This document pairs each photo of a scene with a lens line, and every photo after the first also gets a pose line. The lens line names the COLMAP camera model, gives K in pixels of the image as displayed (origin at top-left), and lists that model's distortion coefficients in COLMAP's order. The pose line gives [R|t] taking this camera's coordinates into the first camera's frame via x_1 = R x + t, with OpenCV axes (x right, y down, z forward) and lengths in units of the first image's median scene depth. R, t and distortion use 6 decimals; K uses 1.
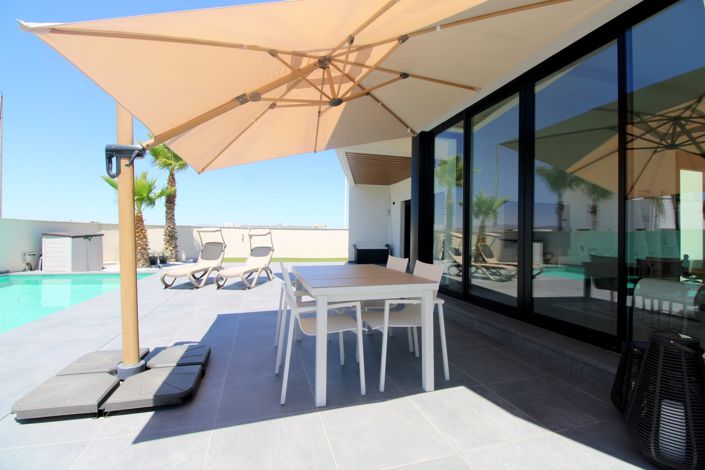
lens RADIAL K [[325.8, 0, 350.4], [0, 325.8, 231.6], [0, 0, 1]] dist [-0.002847, -0.000878]
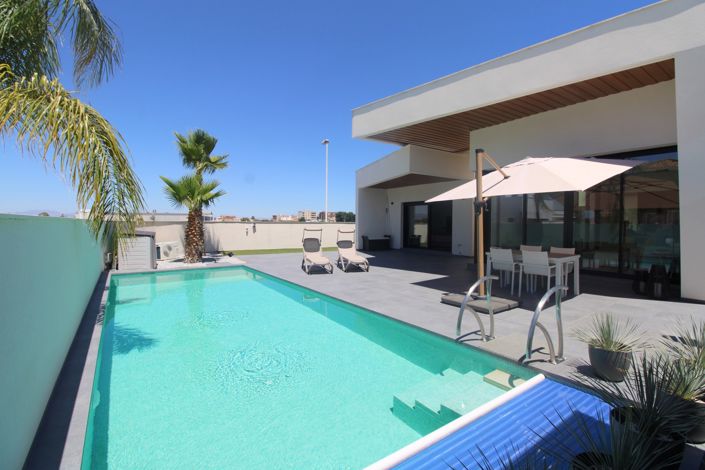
lens RADIAL K [[325.8, 0, 350.4], [0, 325.8, 231.6], [0, 0, 1]] dist [-0.002847, -0.000878]
pose [[0.933590, -0.018023, 0.357889, -0.633219], [0.002418, 0.999028, 0.044004, -0.042619], [-0.358334, -0.040217, 0.932727, -0.207453]]
